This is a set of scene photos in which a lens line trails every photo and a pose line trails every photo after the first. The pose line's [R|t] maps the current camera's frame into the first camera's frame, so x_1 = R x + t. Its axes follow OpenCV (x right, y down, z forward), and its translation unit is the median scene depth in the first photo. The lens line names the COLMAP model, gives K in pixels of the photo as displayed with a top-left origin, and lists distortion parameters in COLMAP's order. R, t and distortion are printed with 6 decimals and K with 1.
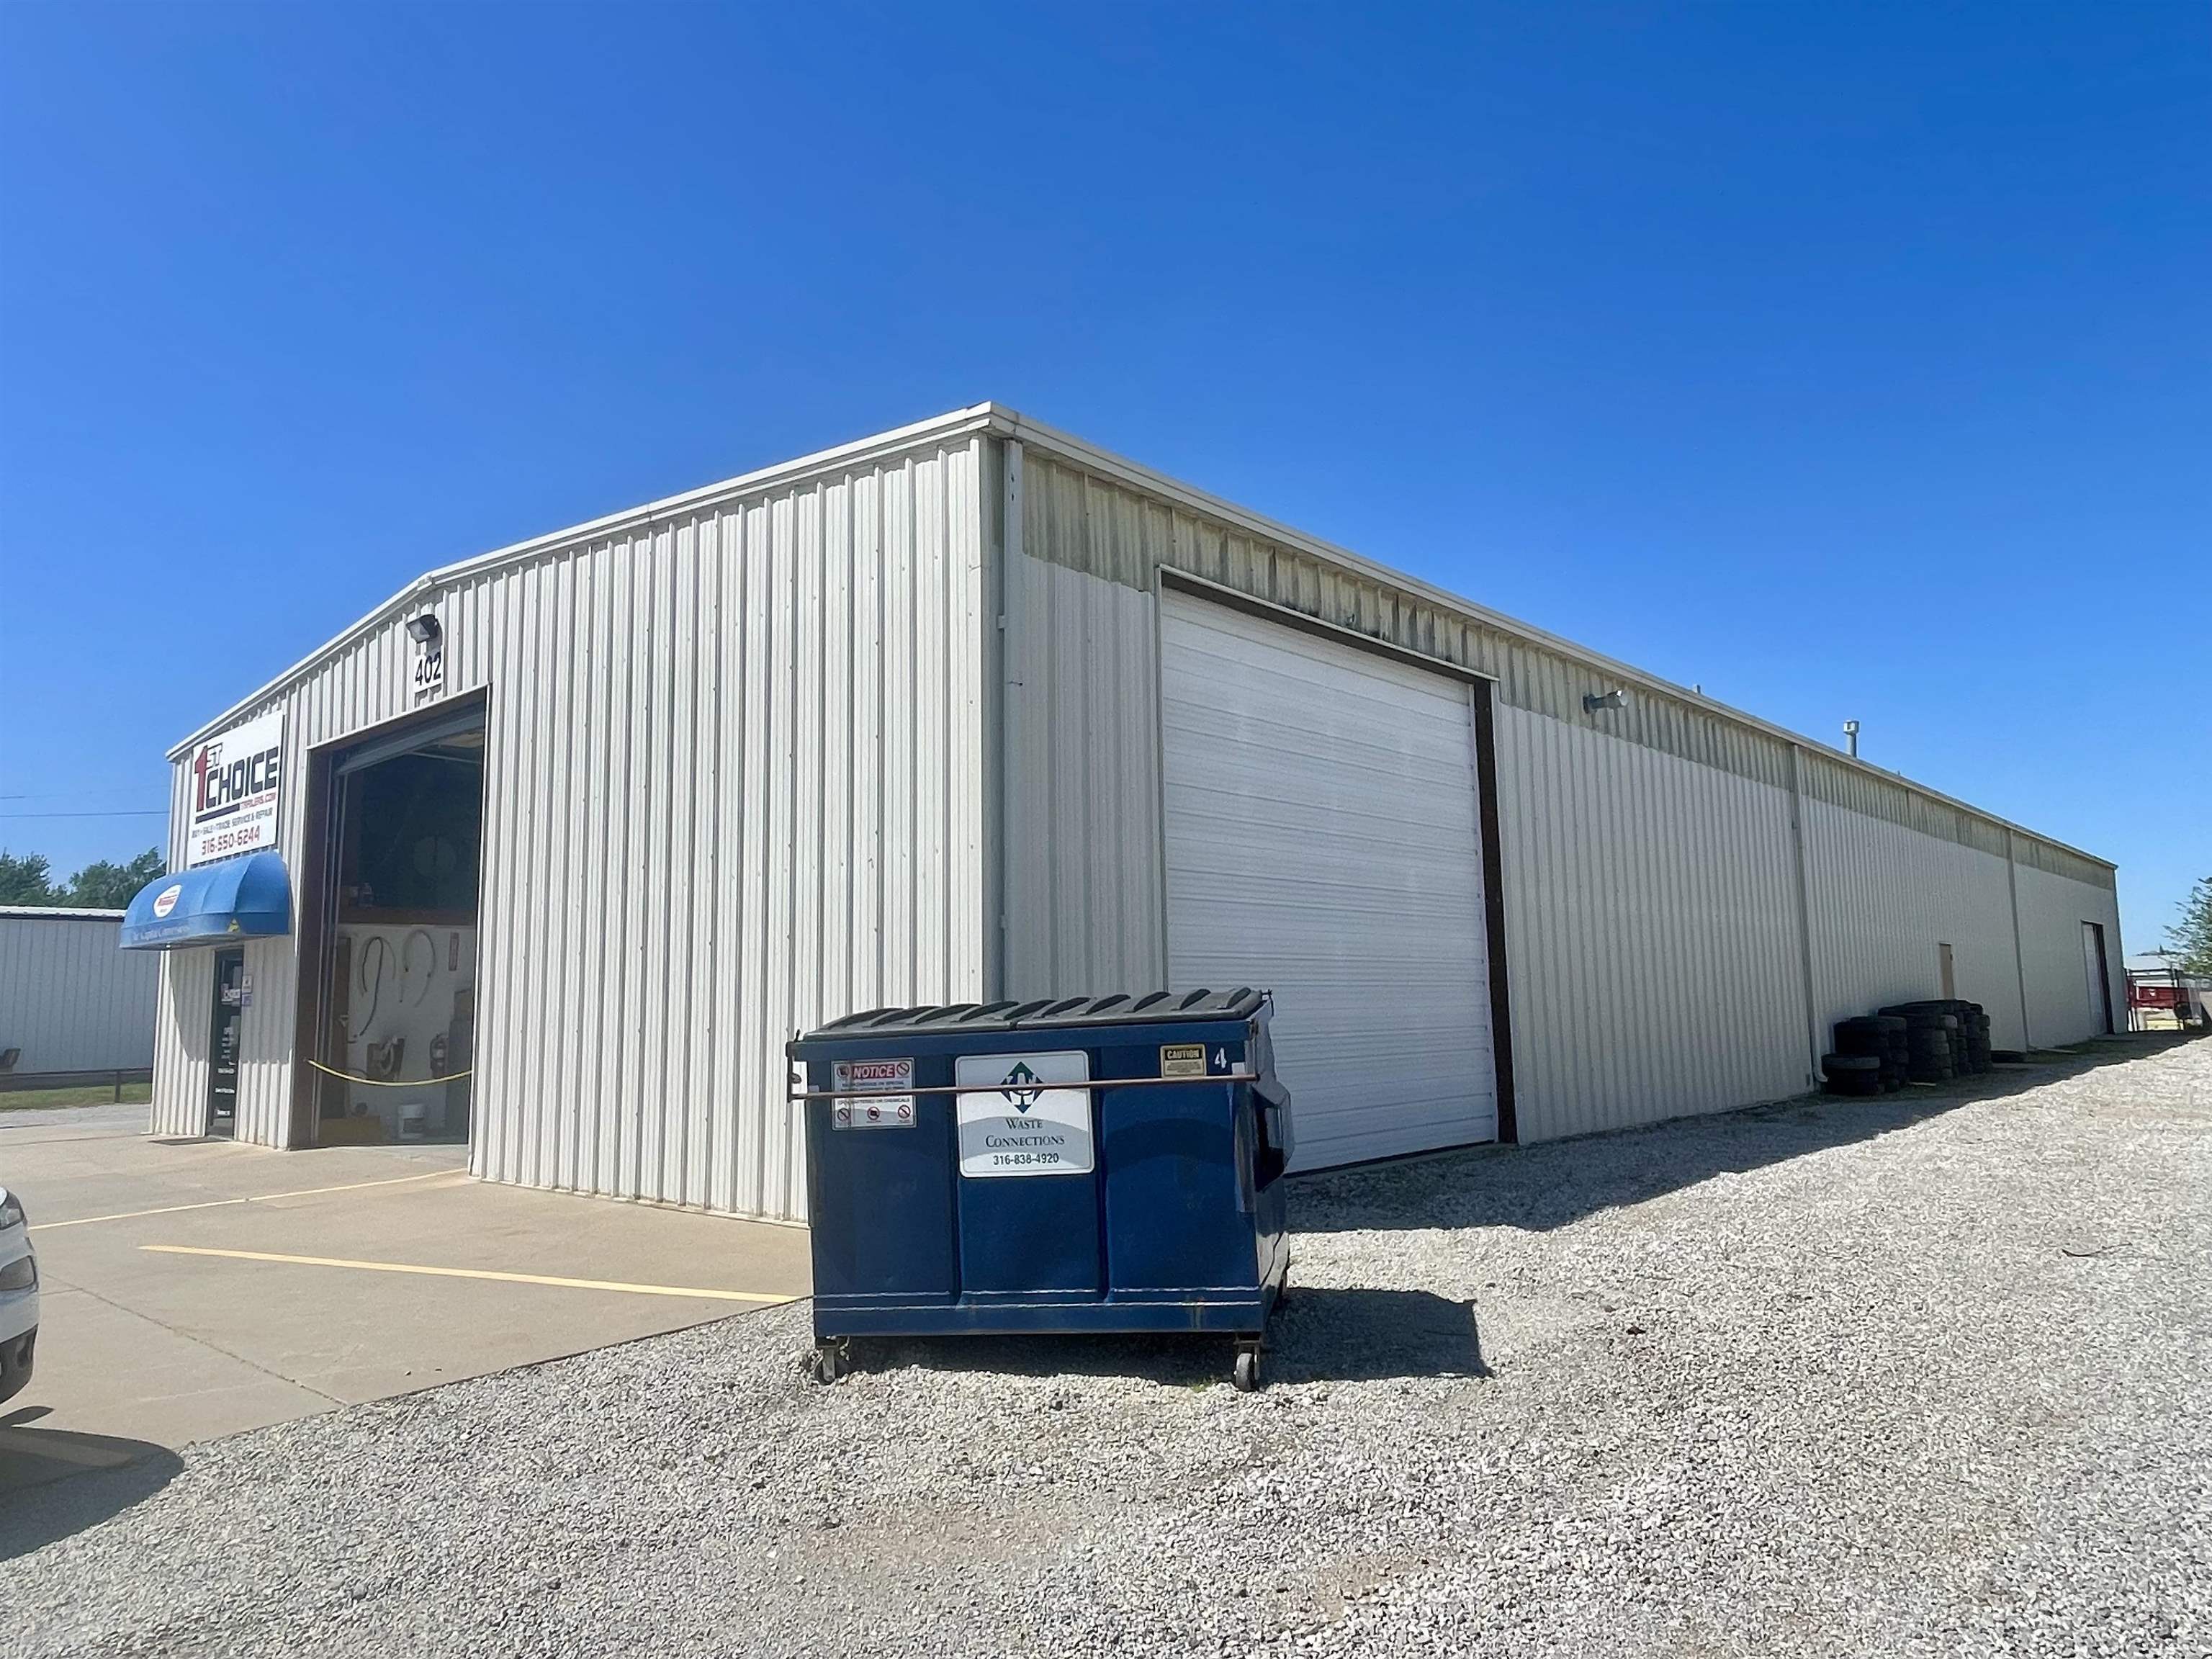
lens RADIAL K [[1435.6, 0, 1106.0], [0, 1435.6, 829.5], [0, 0, 1]] dist [0.001792, -0.063979]
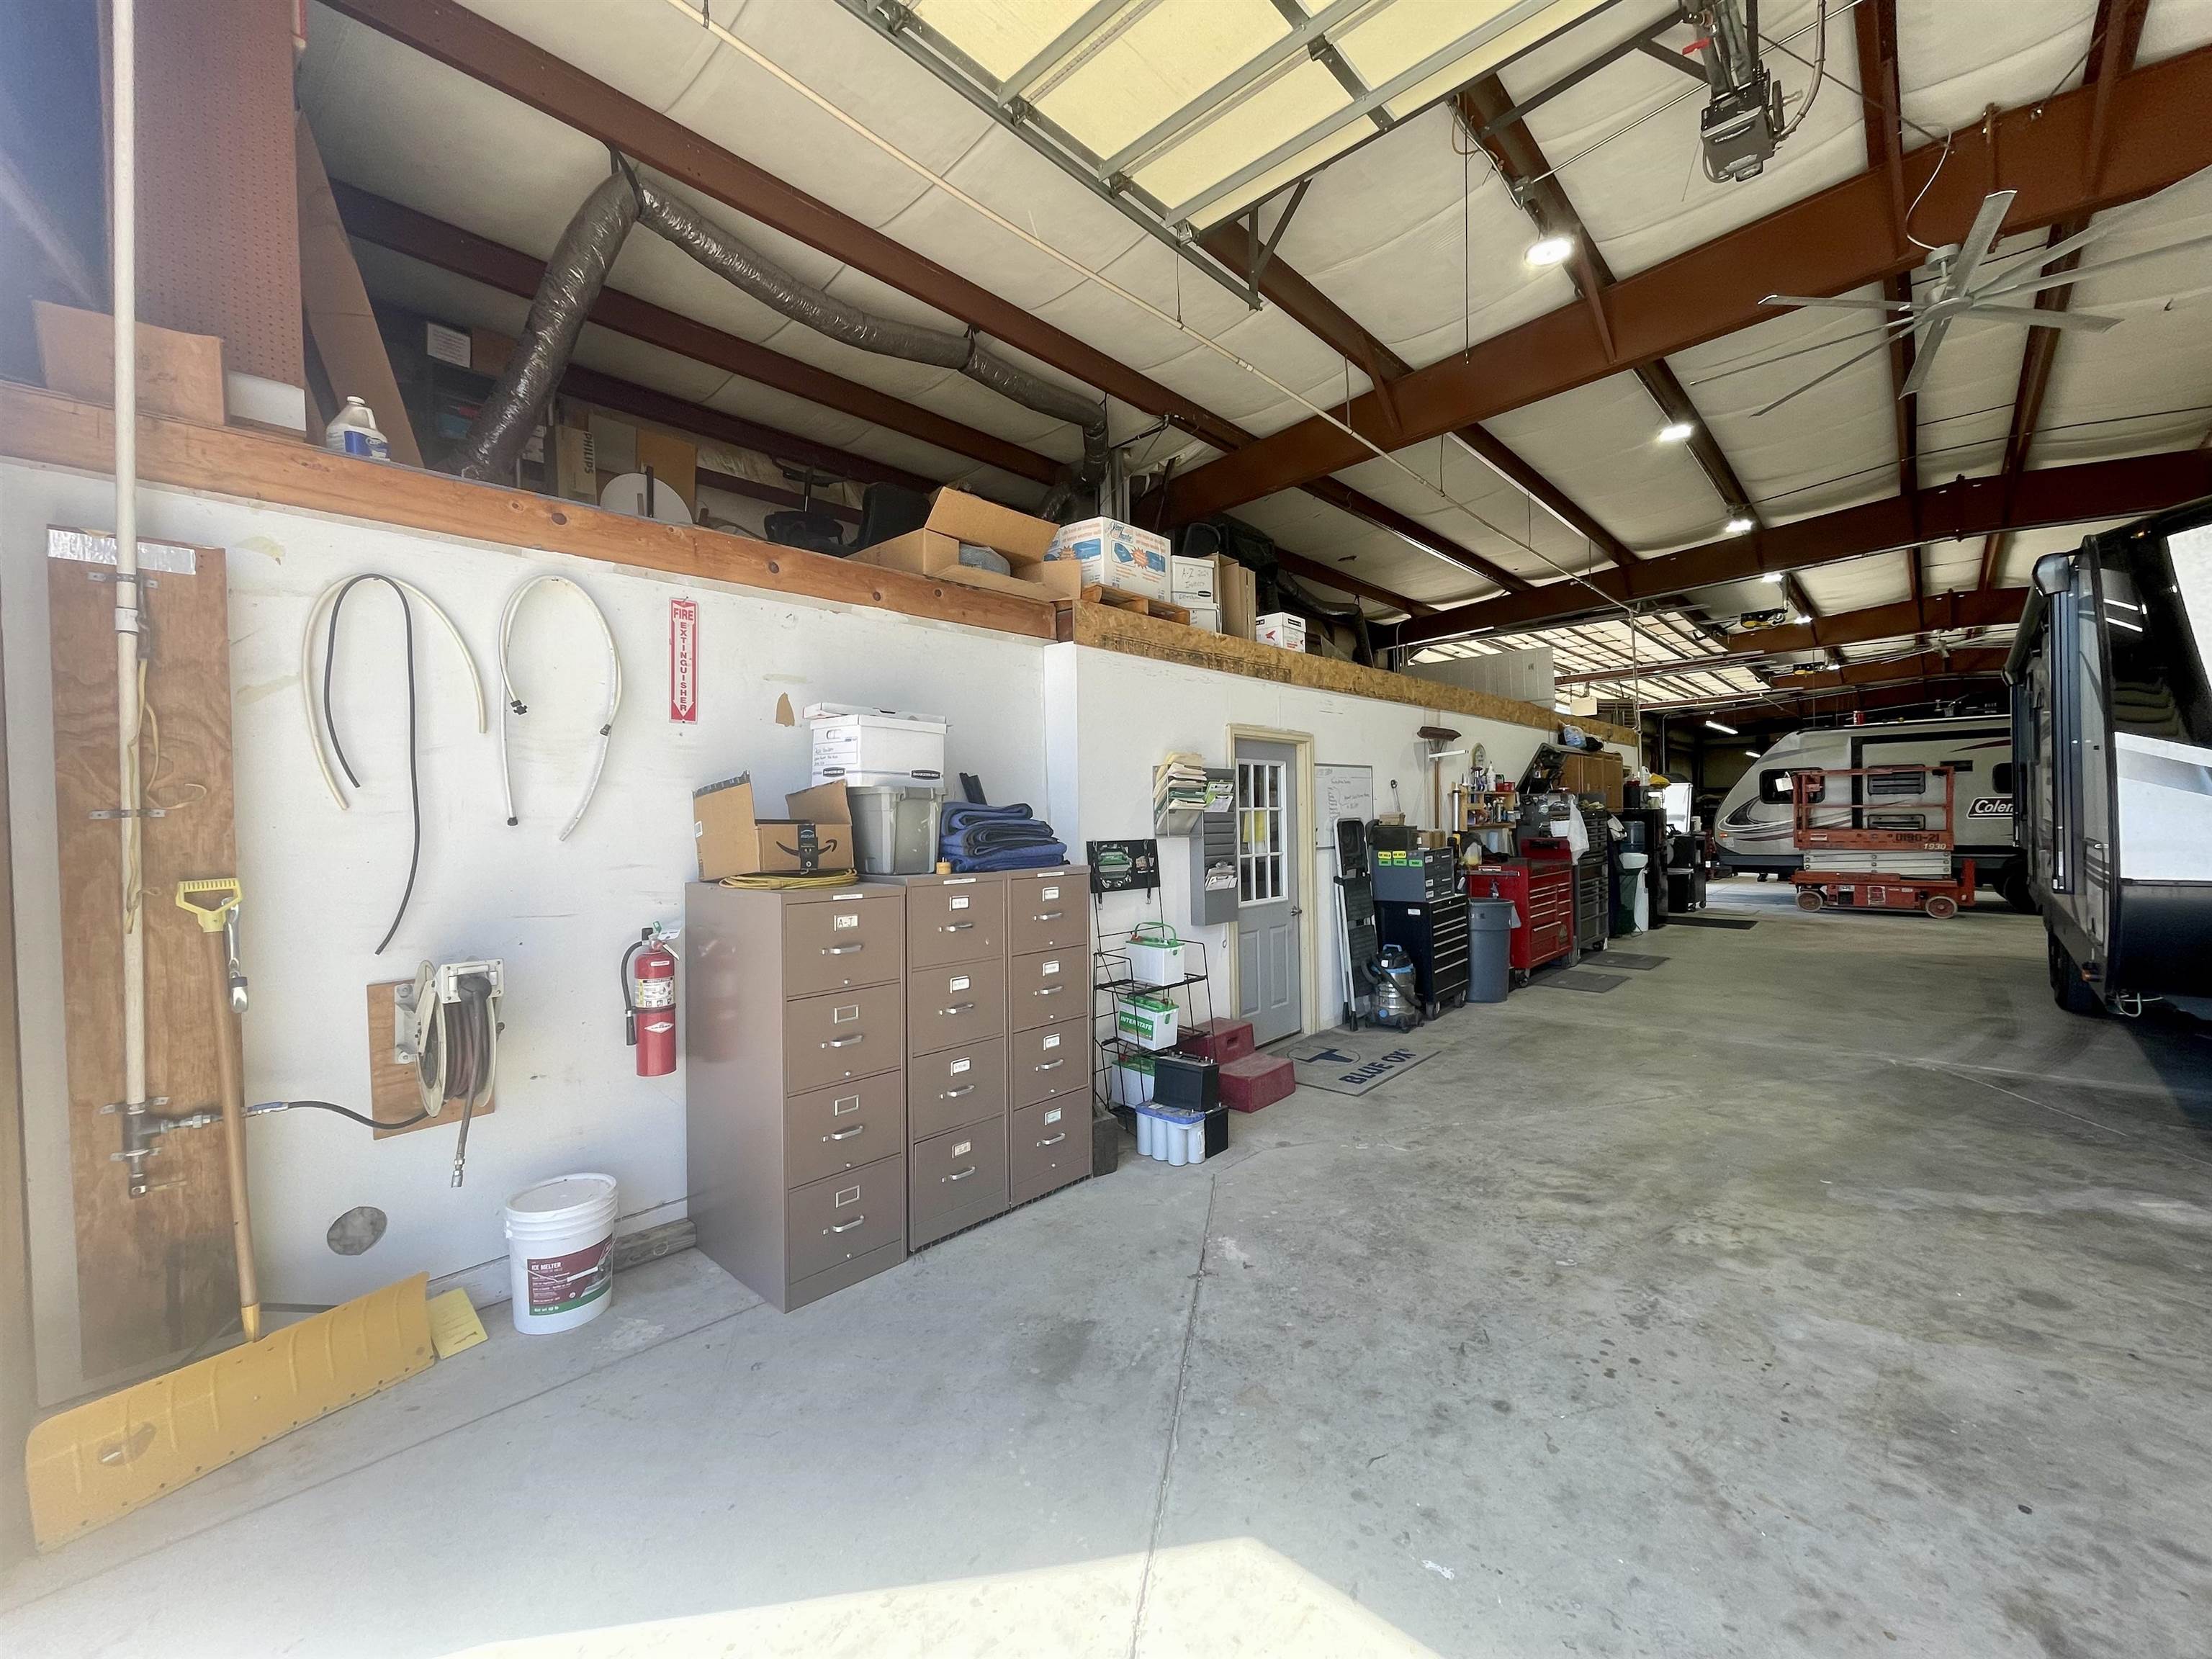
lens RADIAL K [[901.3, 0, 1106.0], [0, 901.3, 829.5], [0, 0, 1]] dist [-0.000338, -0.000146]
pose [[0.999772, 0.002987, -0.021166, -0.407406], [-0.000009, 0.990245, 0.139336, 0.106561], [0.021376, -0.139304, 0.990019, 0.909465]]
